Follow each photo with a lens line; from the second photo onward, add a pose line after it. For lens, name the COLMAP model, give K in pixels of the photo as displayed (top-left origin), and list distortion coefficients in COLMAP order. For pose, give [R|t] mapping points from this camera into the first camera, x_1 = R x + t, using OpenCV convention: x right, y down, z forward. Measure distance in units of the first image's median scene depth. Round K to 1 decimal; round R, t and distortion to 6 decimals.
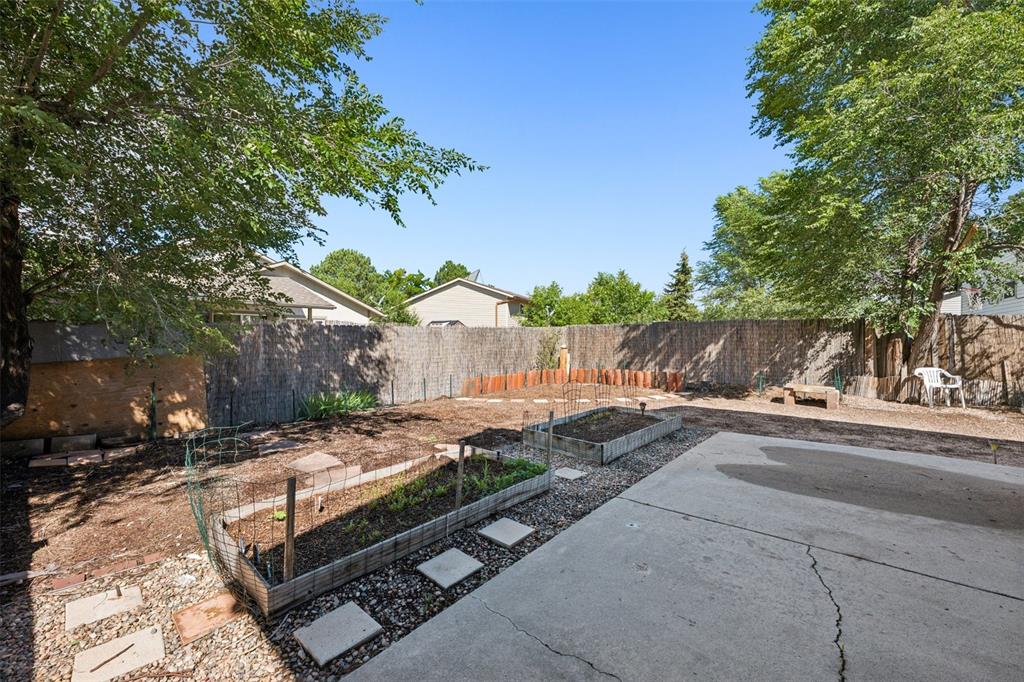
lens RADIAL K [[396.3, 0, 511.8], [0, 396.3, 329.7], [0, 0, 1]] dist [-0.000658, 0.000003]
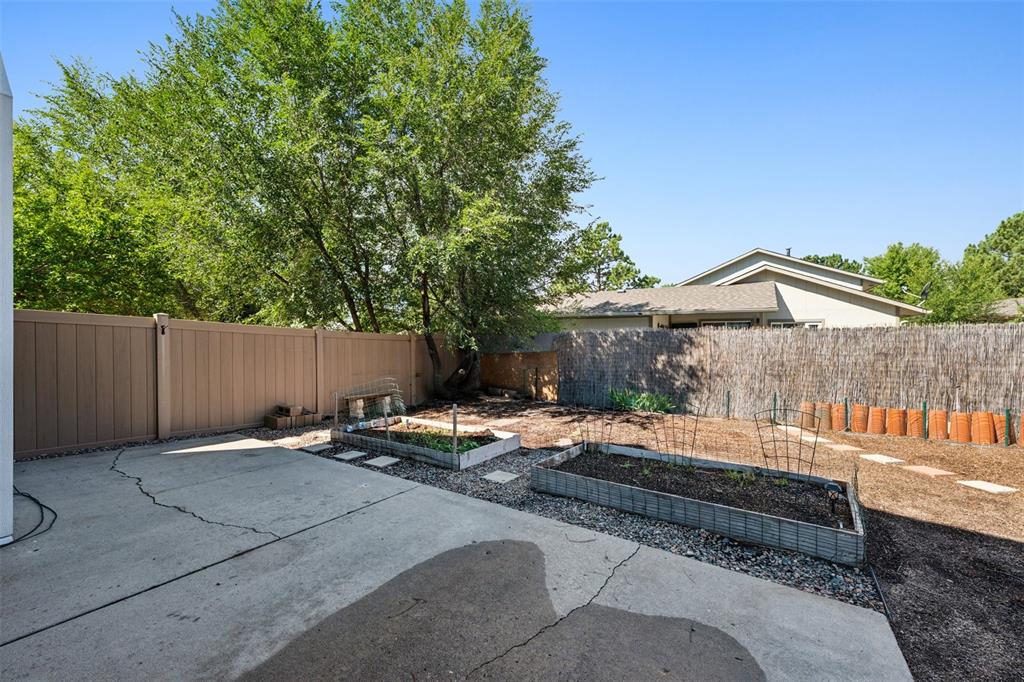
lens RADIAL K [[397.9, 0, 512.0], [0, 397.9, 341.0], [0, 0, 1]] dist [0.009924, -0.000094]
pose [[0.146707, -0.000154, -0.989180, 0.782533], [0.011632, 0.999931, 0.001569, 0.010731], [0.989112, -0.011736, 0.146699, 0.602020]]
